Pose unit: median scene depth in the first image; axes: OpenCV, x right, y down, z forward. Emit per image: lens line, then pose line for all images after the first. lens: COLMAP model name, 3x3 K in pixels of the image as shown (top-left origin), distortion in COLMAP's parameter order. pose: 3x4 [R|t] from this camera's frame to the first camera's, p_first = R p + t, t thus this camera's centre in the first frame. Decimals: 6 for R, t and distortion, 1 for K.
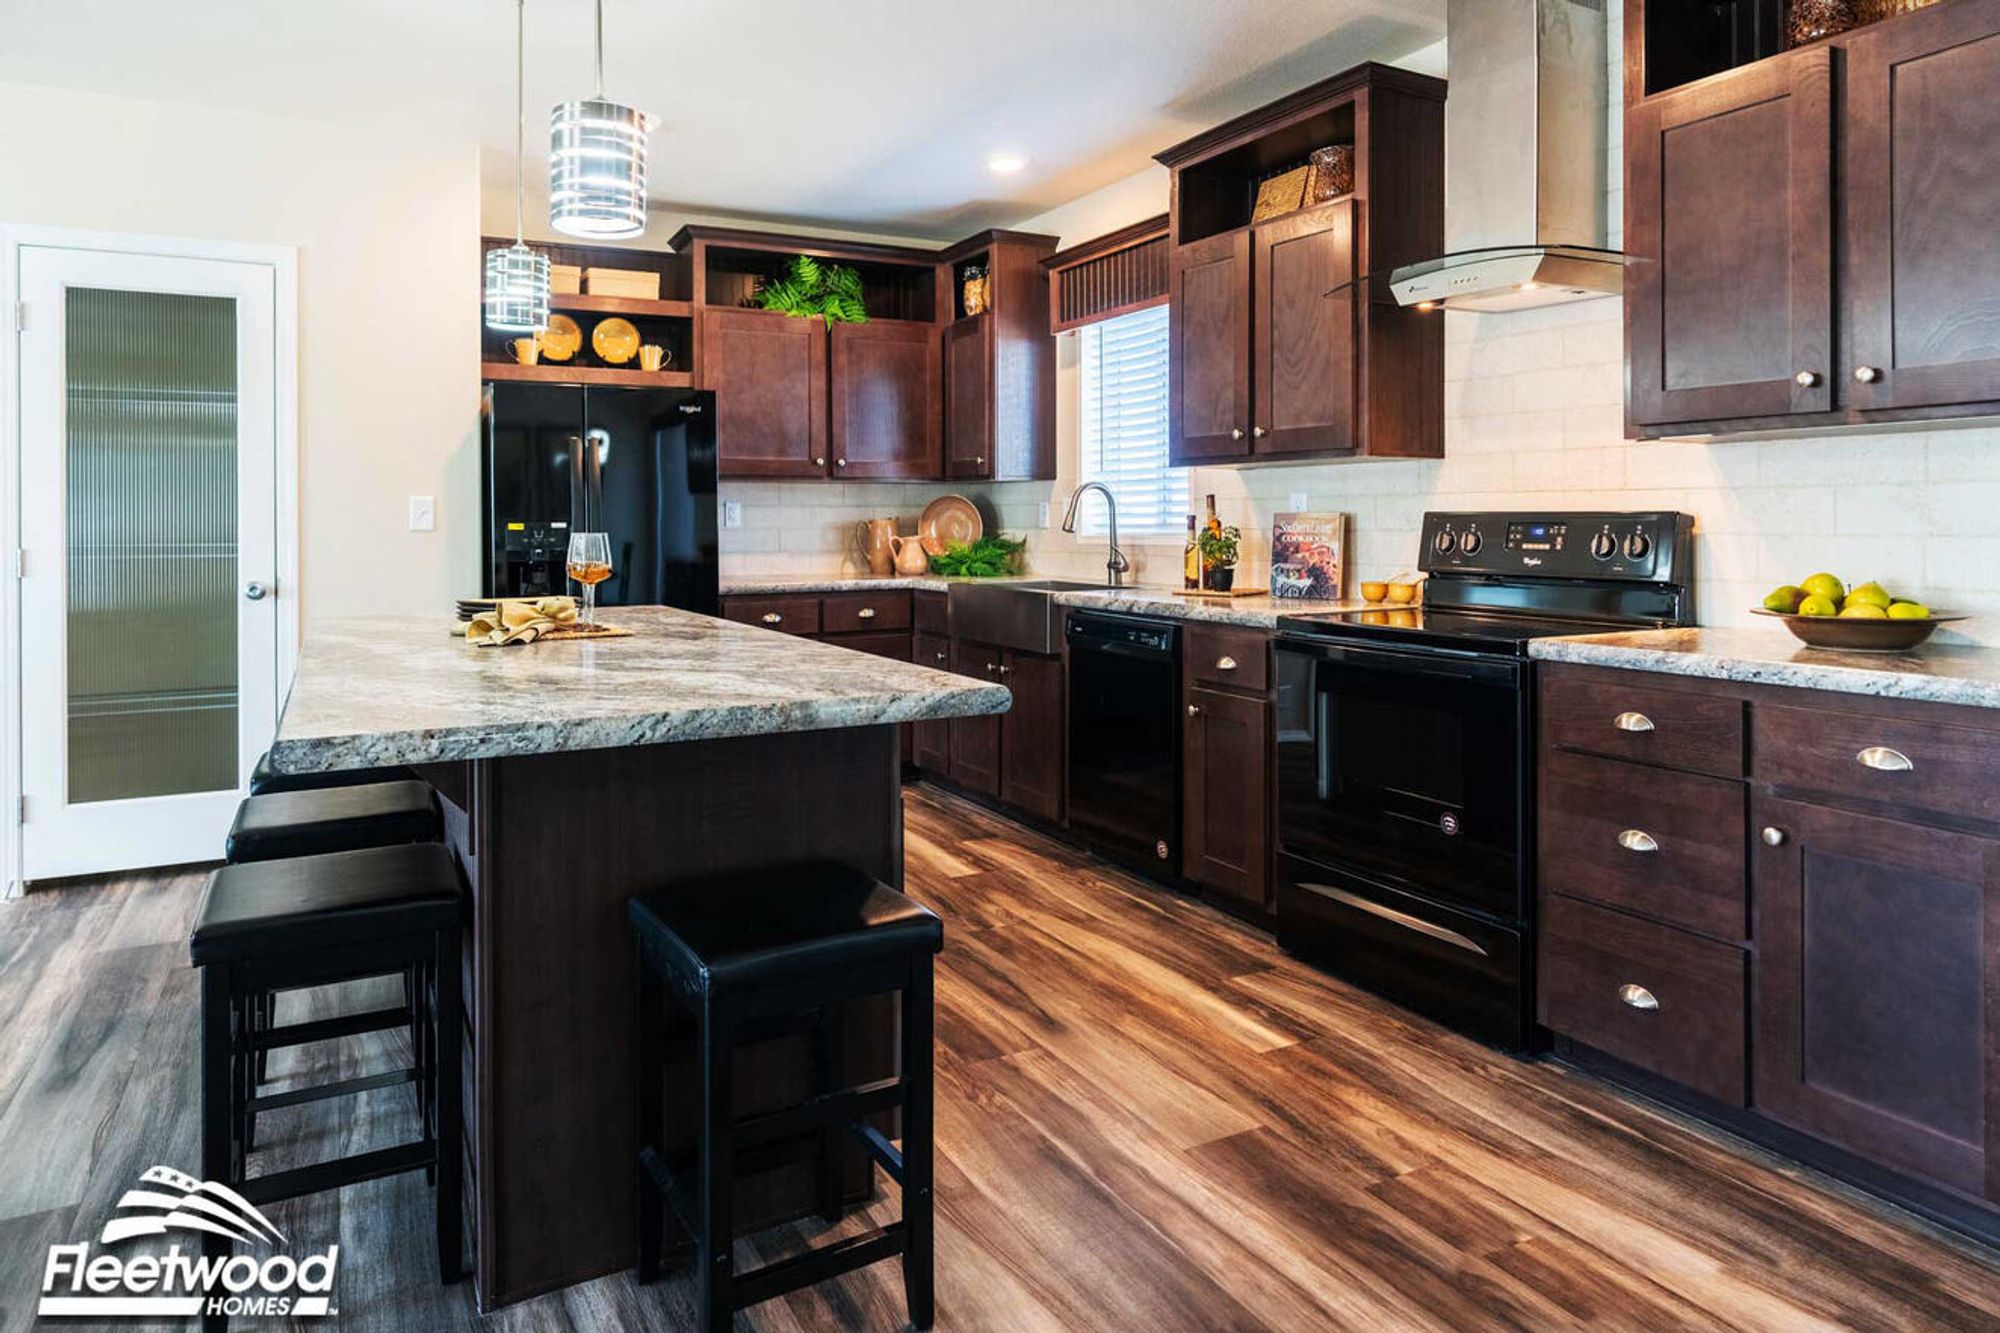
lens RADIAL K [[1198.0, 0, 973.7], [0, 1198.0, 523.2], [0, 0, 1]] dist [-0.006804, 0.009605]
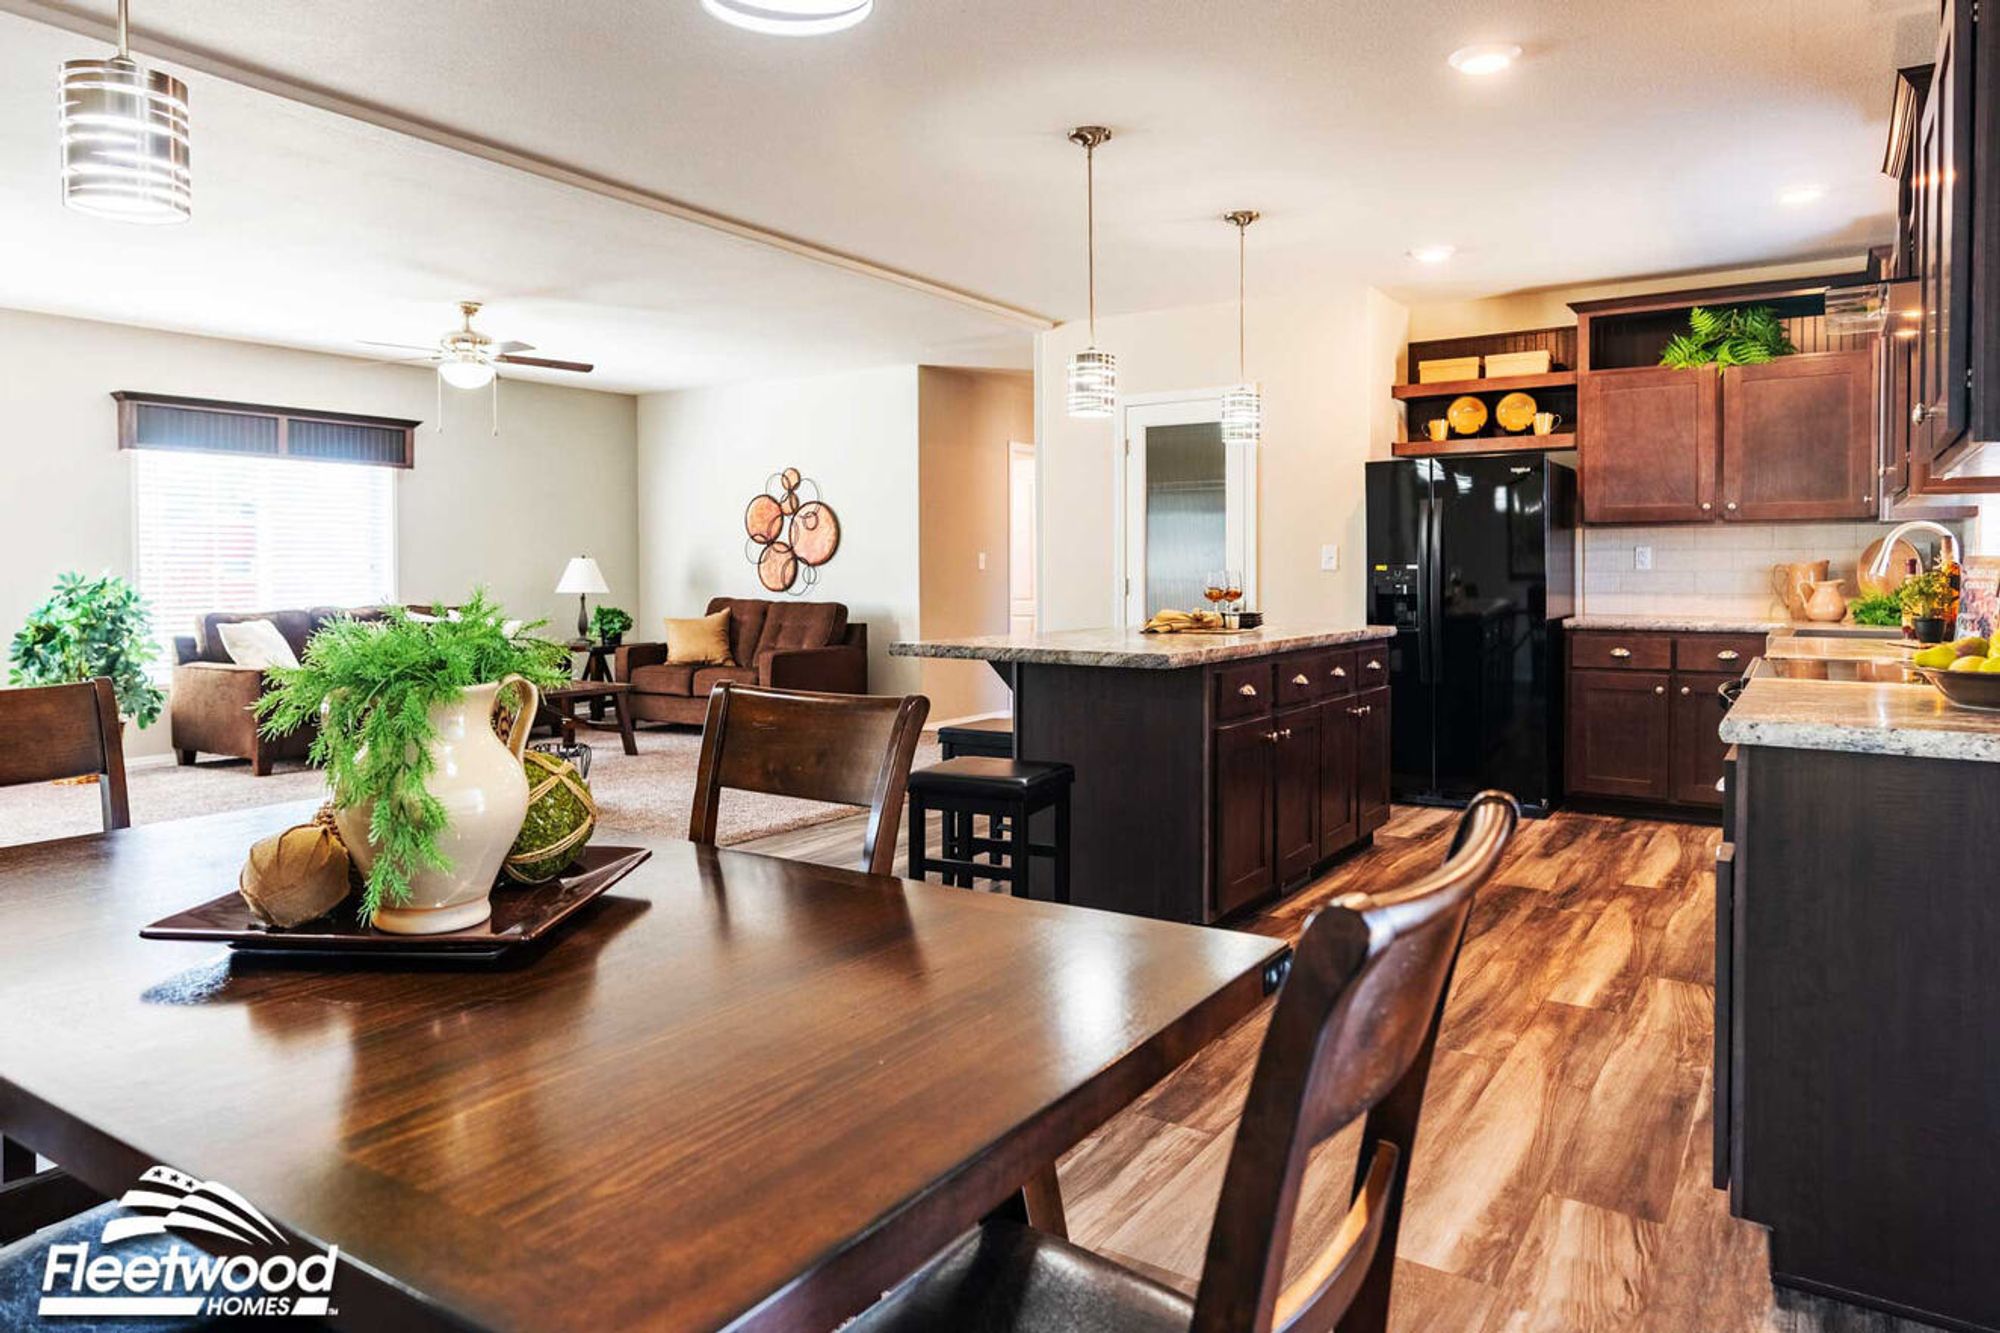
lens RADIAL K [[1285.5, 0, 1048.3], [0, 1285.5, 588.0], [0, 0, 1]] dist [0.008935, -0.001059]
pose [[0.515516, 0.018009, -0.856691, 0.603866], [-0.003081, 0.999812, 0.019163, -0.001064], [0.856874, -0.007239, 0.515474, -0.061279]]
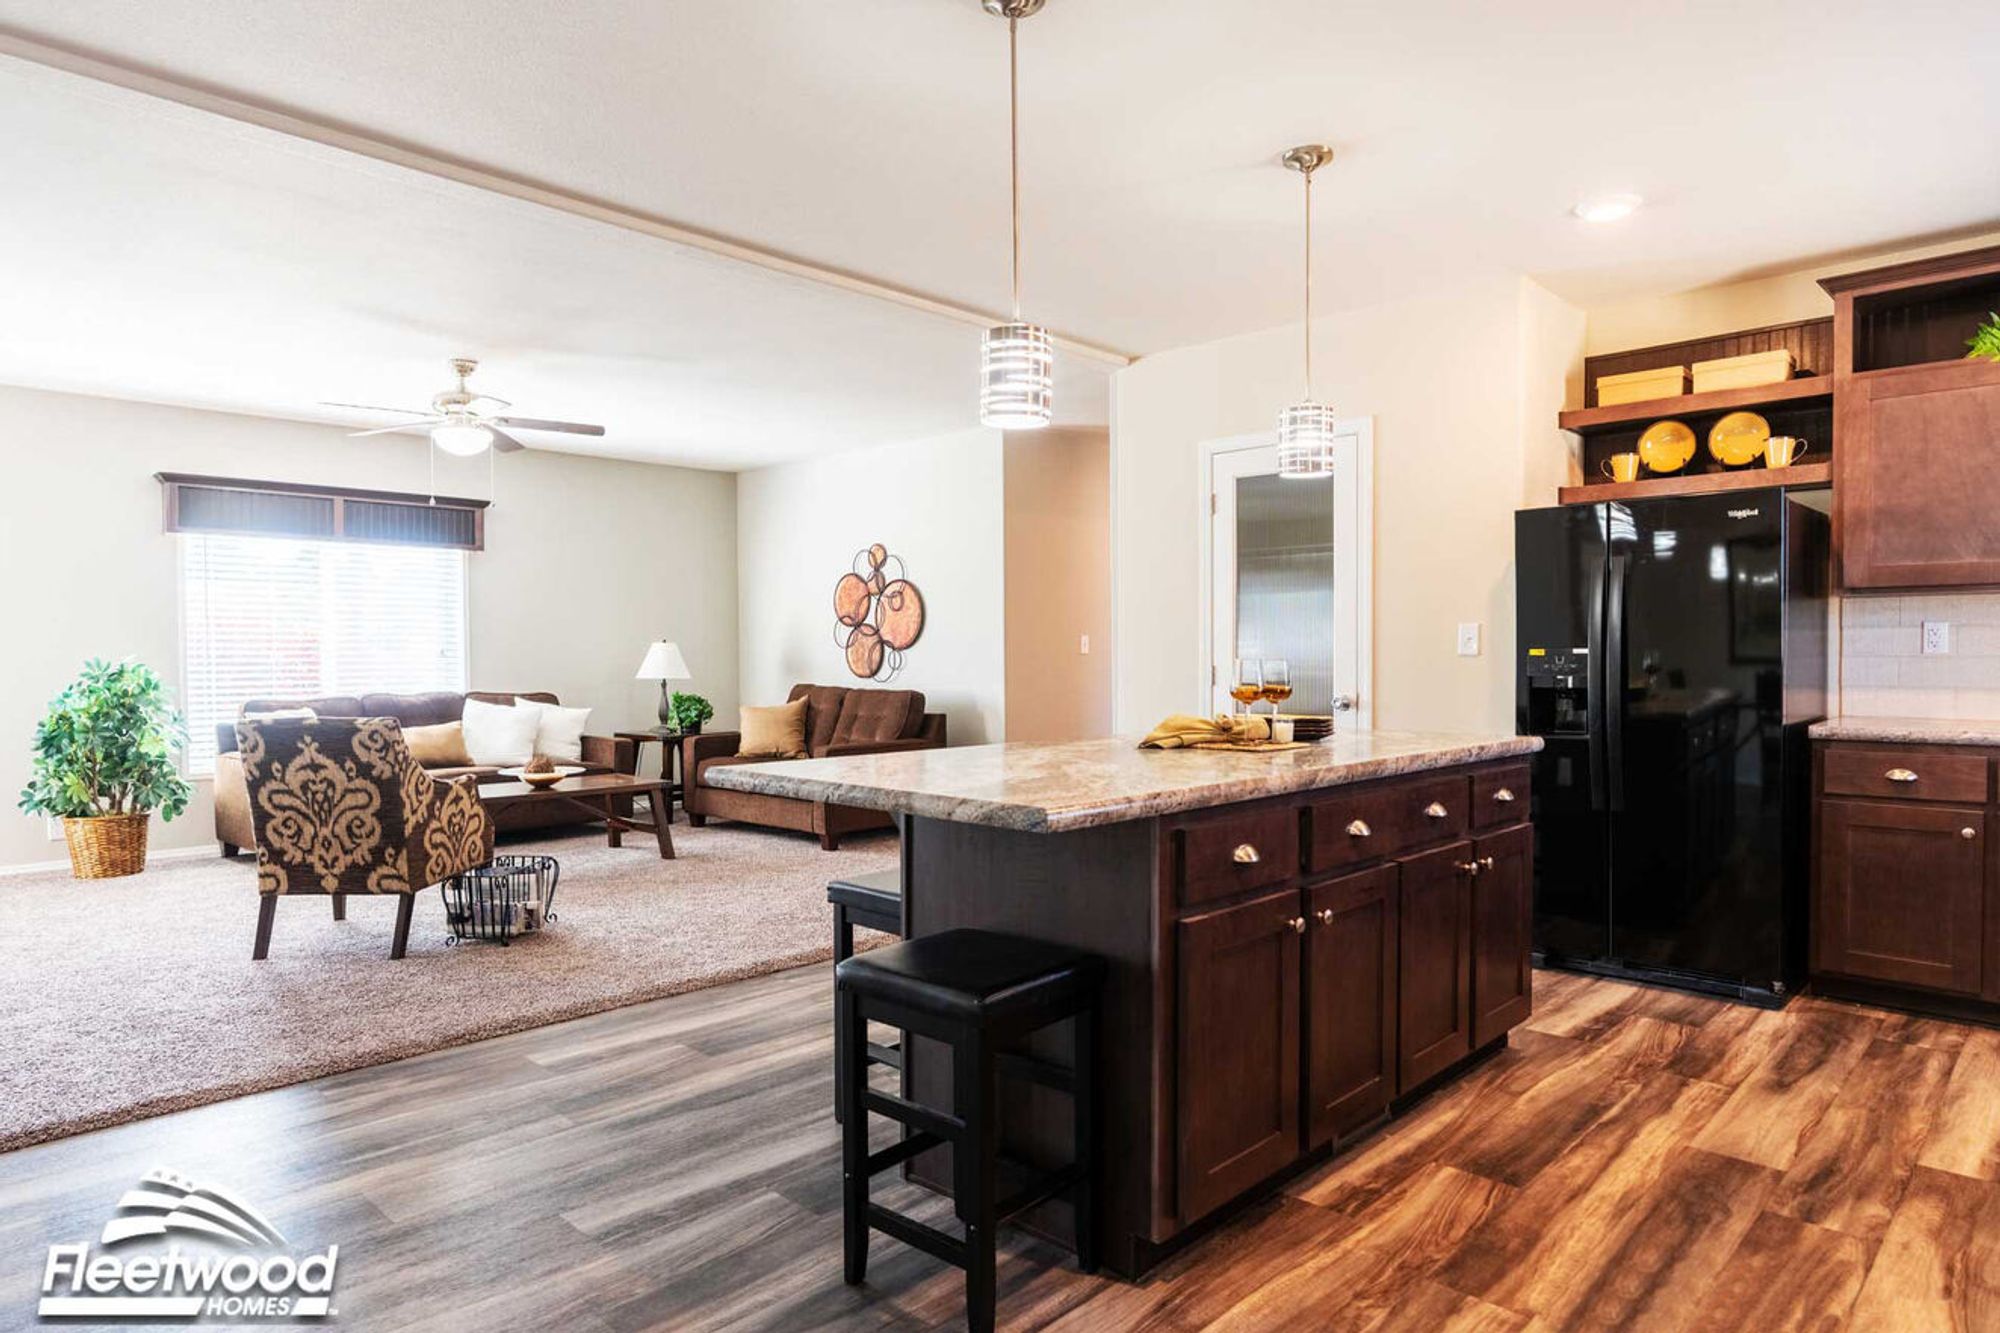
lens RADIAL K [[1198.0, 0, 1012.1], [0, 1198.0, 677.4], [0, 0, 1]] dist [-0.006804, 0.009605]
pose [[0.331143, 0.025197, -0.943244, 0.376265], [-0.000644, 0.999649, 0.026478, -0.002373], [0.943580, -0.008161, 0.331043, 0.233498]]
